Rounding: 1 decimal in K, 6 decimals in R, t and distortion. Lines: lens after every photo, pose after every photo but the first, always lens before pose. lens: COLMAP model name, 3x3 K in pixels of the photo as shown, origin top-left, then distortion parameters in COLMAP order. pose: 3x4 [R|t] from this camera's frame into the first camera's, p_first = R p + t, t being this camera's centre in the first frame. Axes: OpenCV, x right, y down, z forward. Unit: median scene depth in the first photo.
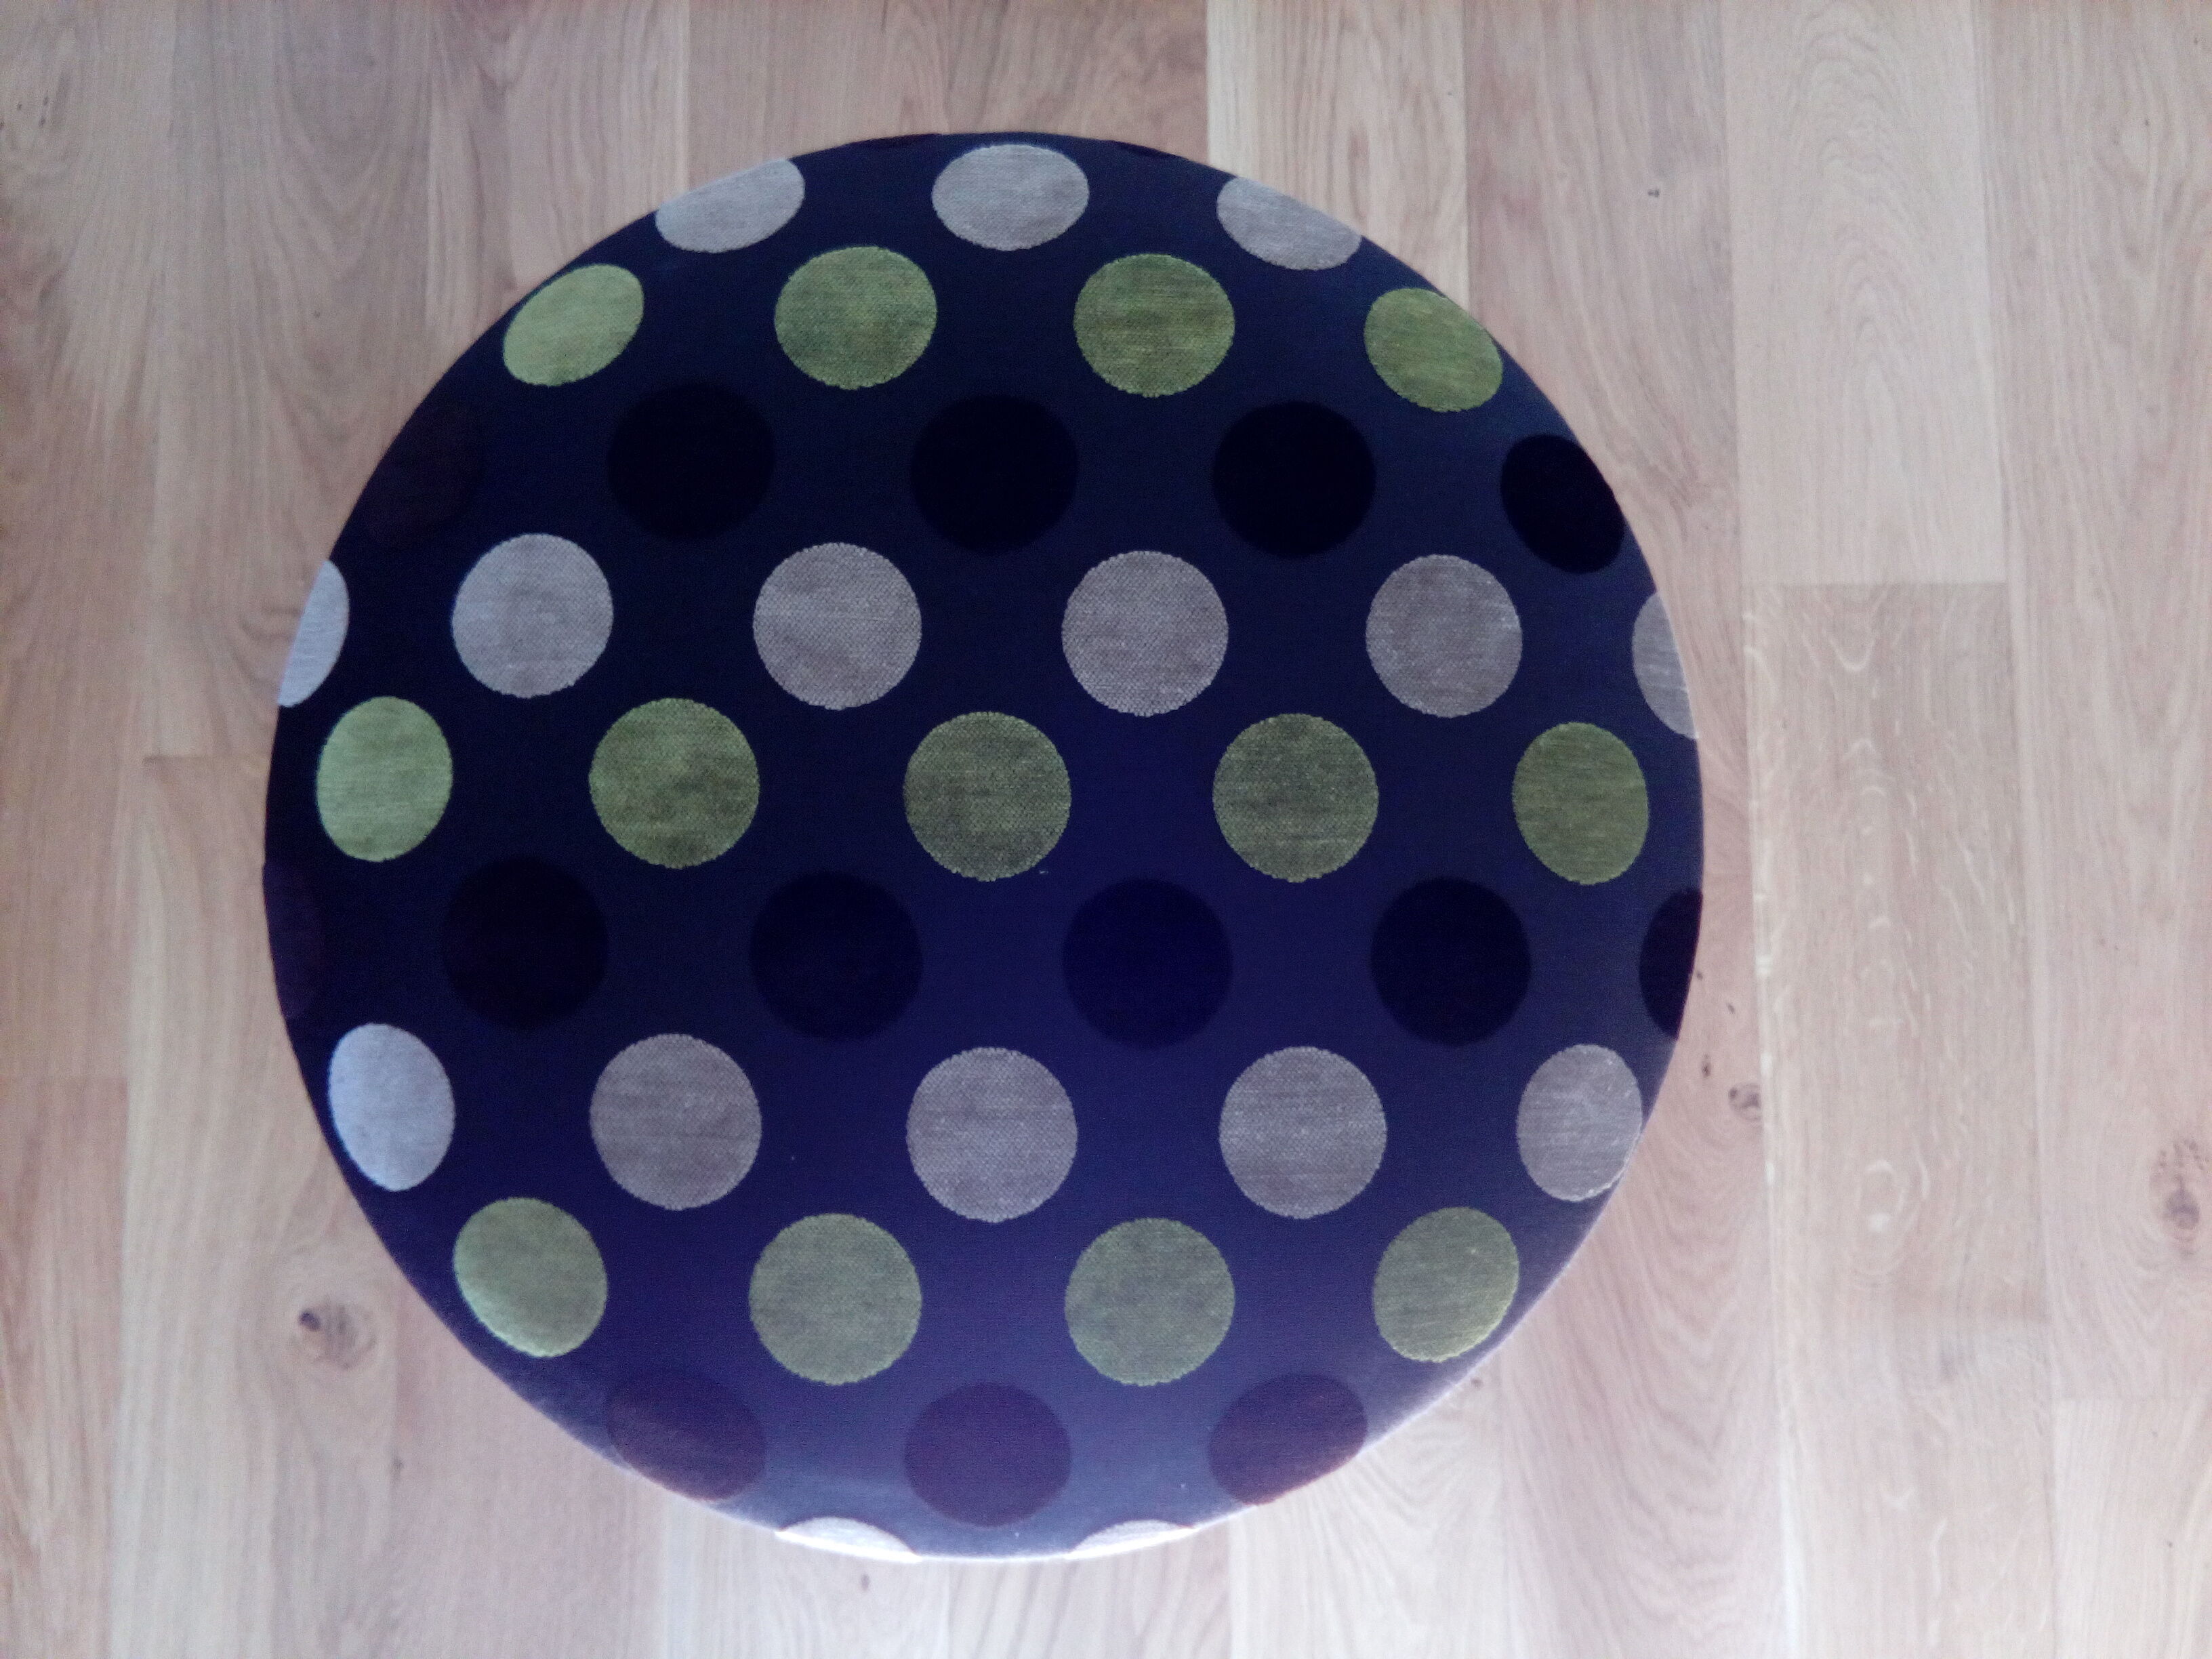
lens RADIAL K [[1794.0, 0, 1099.0], [0, 1794.0, 827.0], [0, 0, 1]] dist [0.156147, -0.282508]
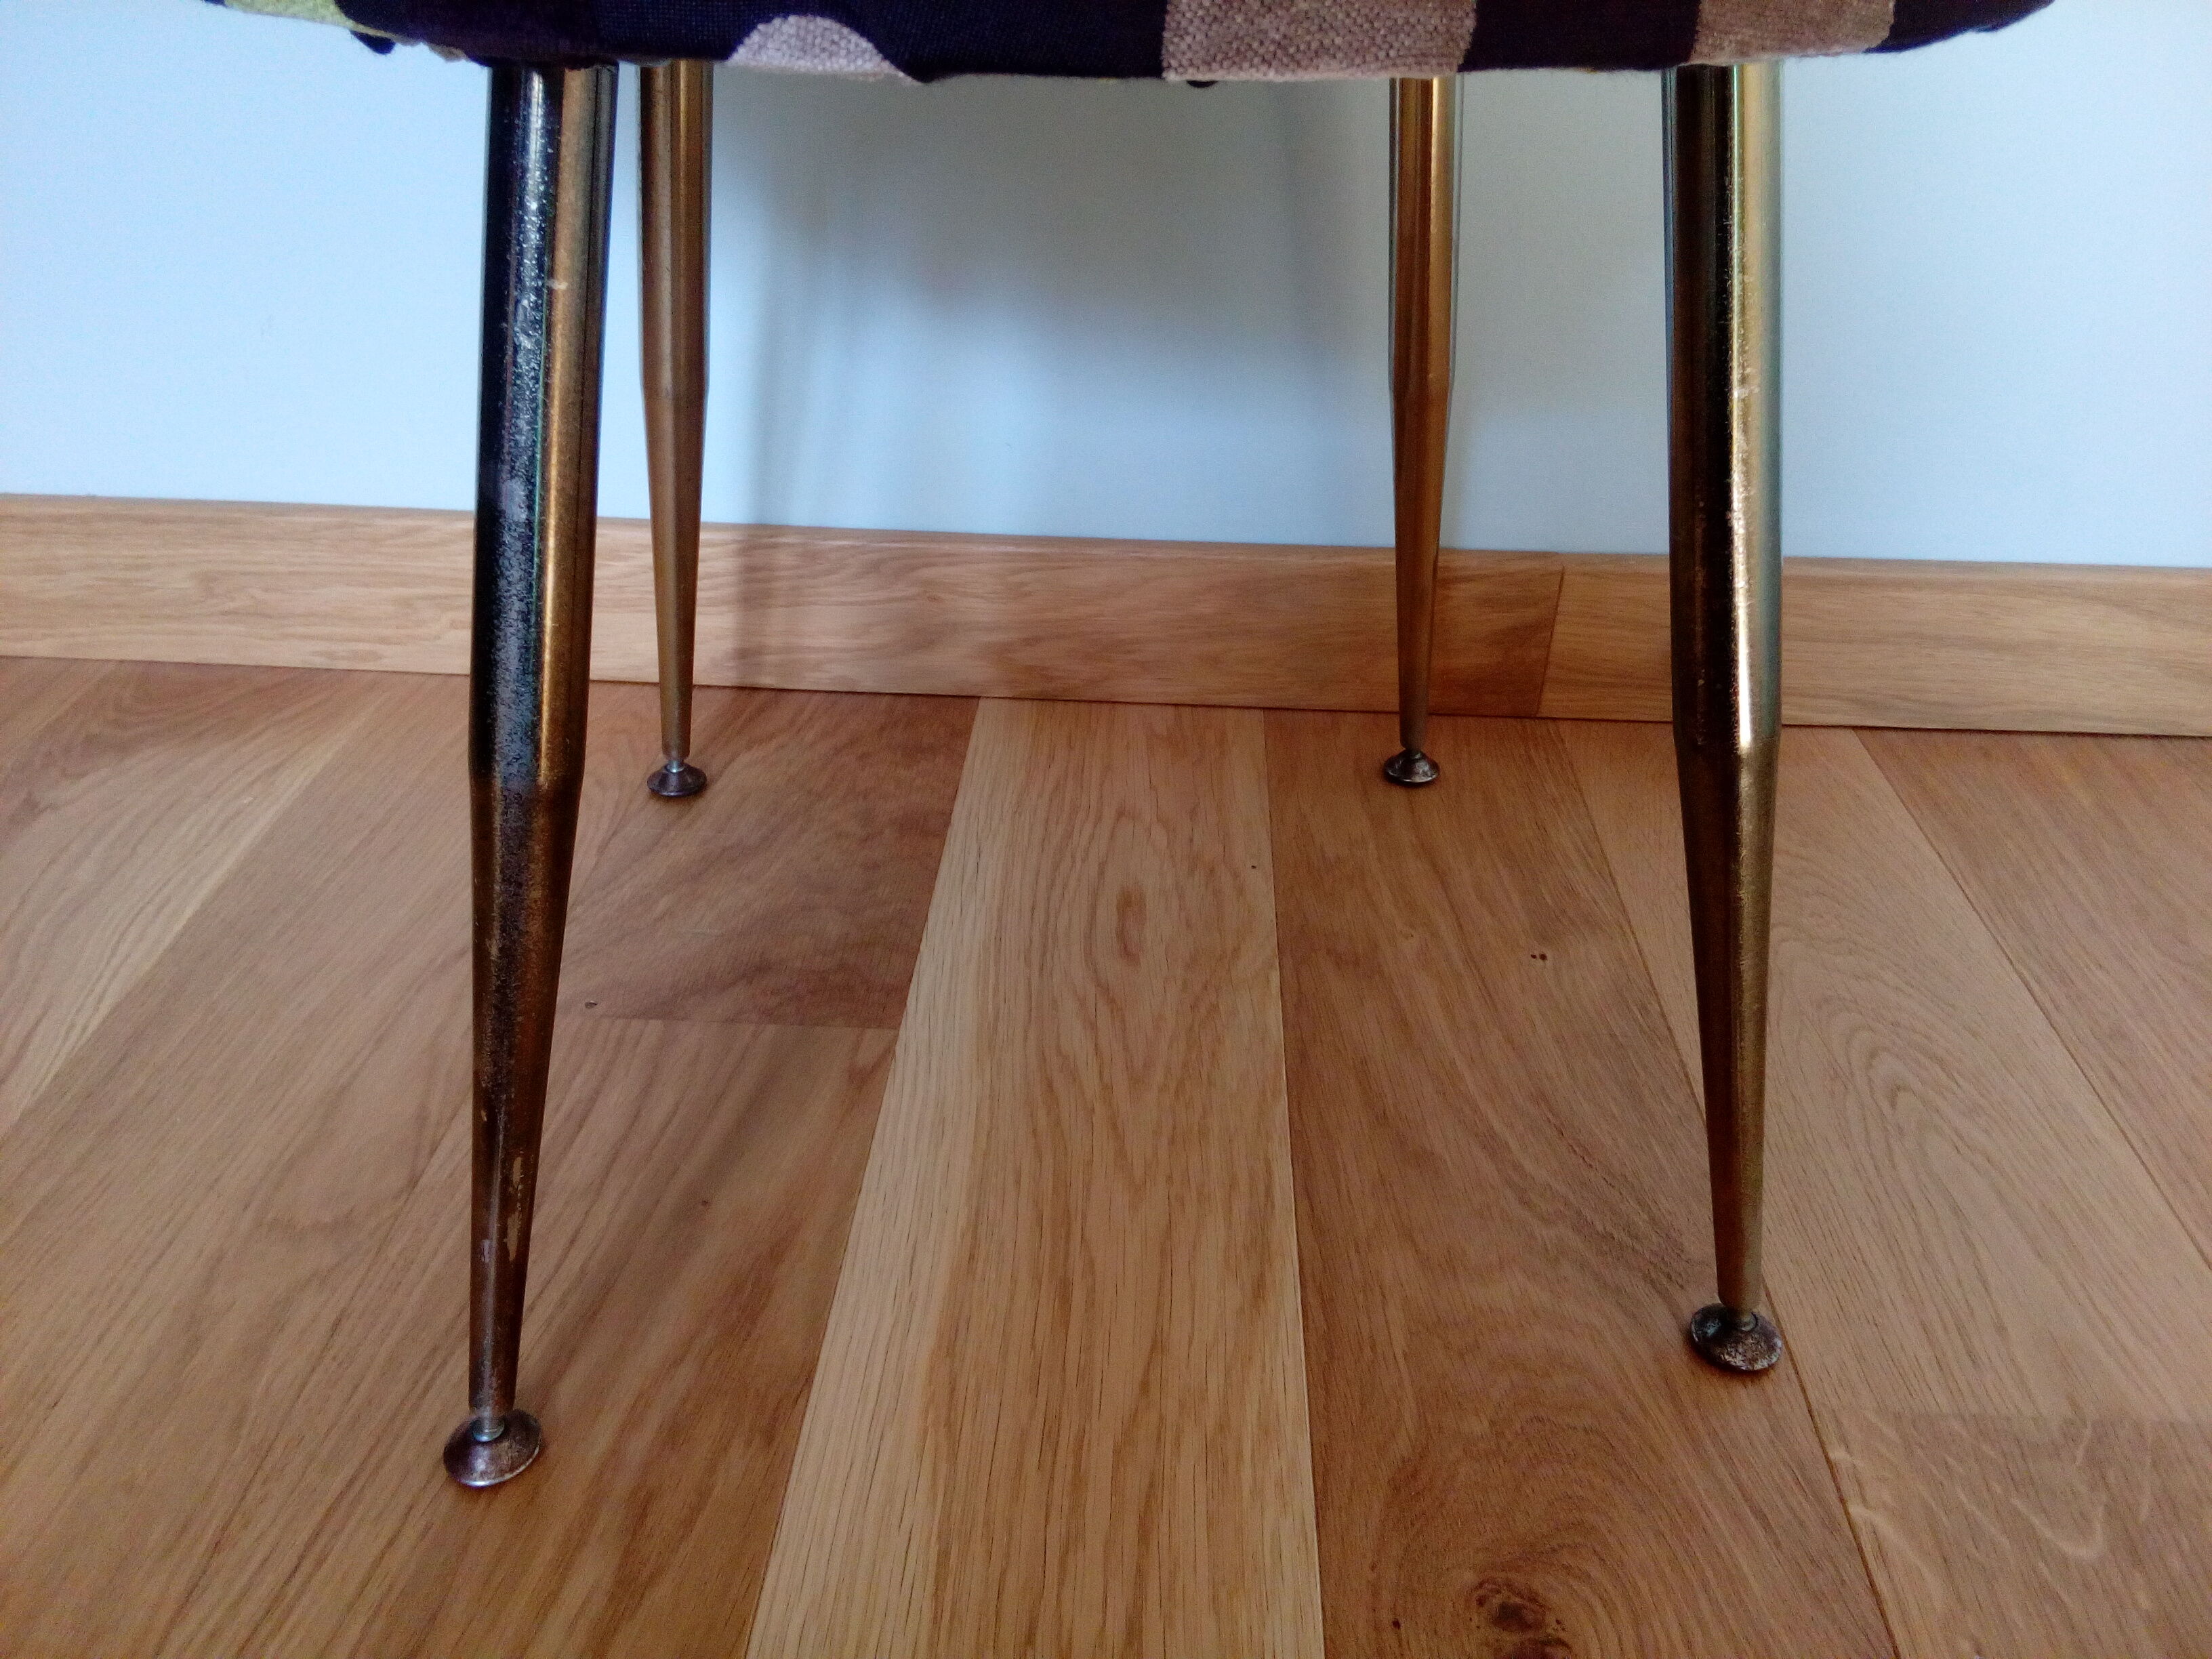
lens RADIAL K [[1794.0, 0, 1099.0], [0, 1794.0, 827.0], [0, 0, 1]] dist [0.156147, -0.282508]
pose [[0.997757, 0.052203, -0.041906, 0.158309], [-0.064248, 0.570952, -0.818466, 0.214291], [-0.018799, 0.819322, 0.573025, 0.555428]]
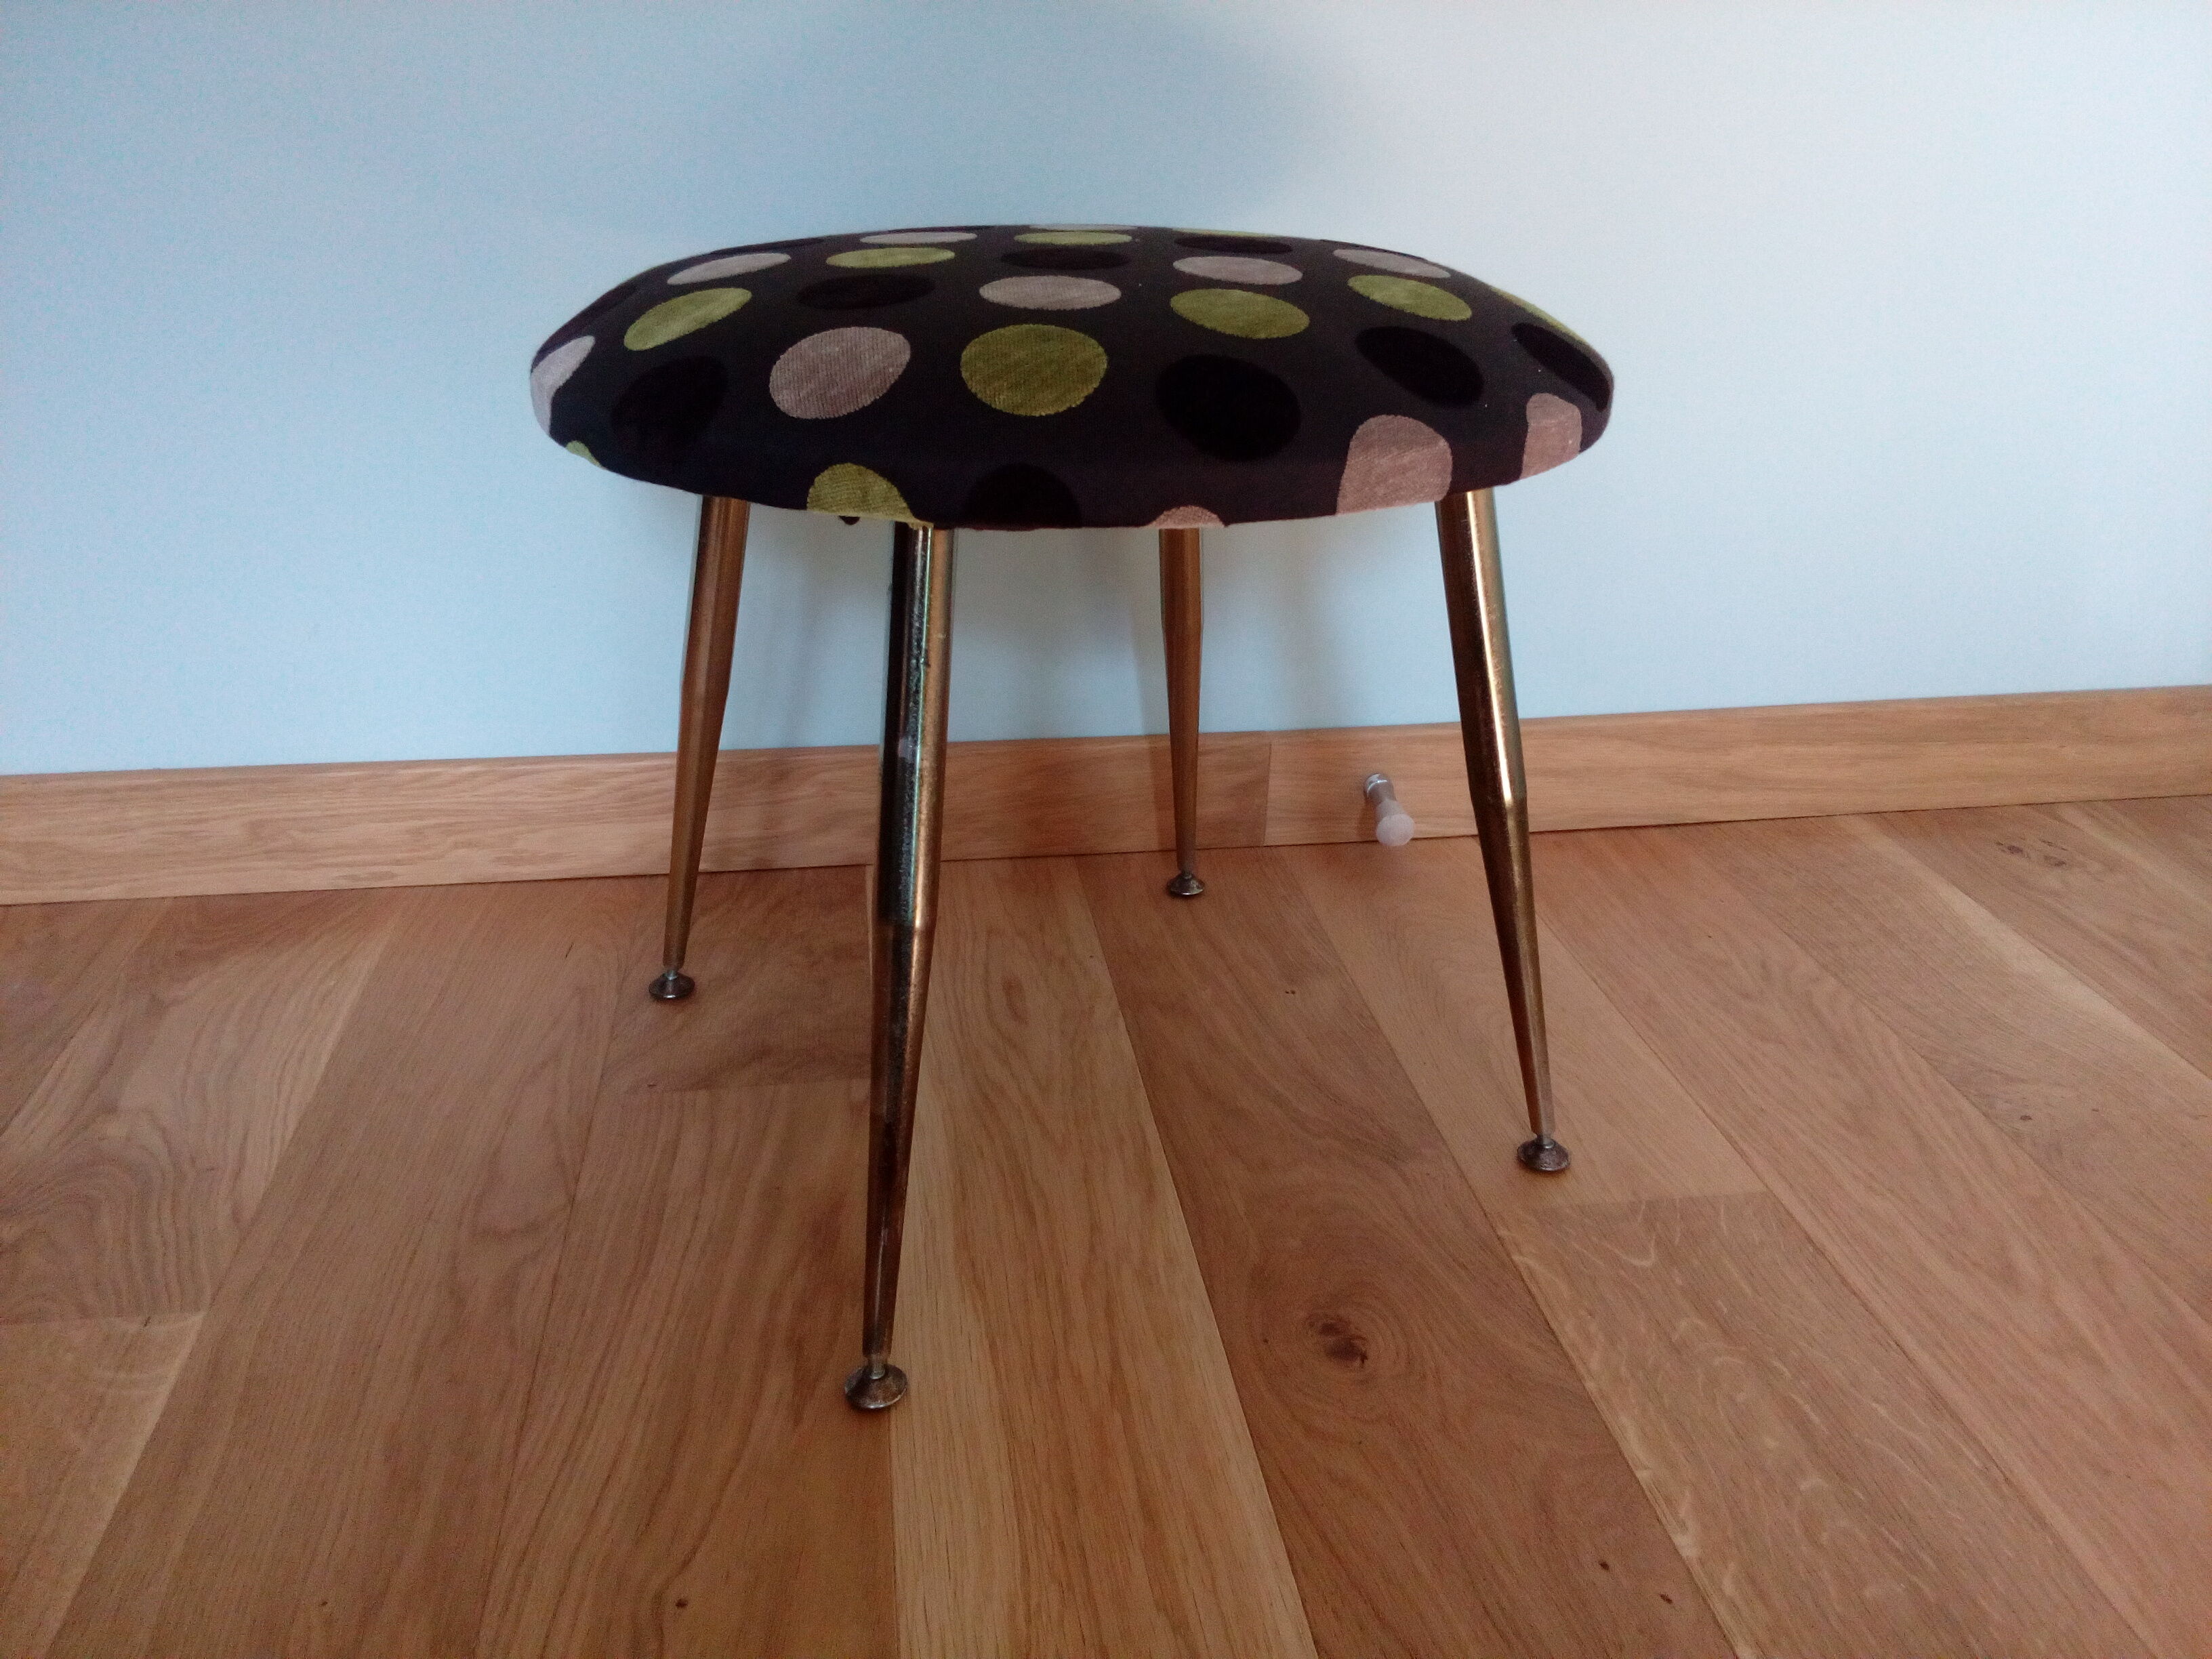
lens RADIAL K [[1794.0, 0, 1099.0], [0, 1794.0, 827.0], [0, 0, 1]] dist [0.156147, -0.282508]
pose [[0.991666, -0.033661, 0.124361, 0.064550], [0.125772, 0.462198, -0.877812, 0.517191], [-0.027932, 0.886138, 0.462580, 0.430380]]
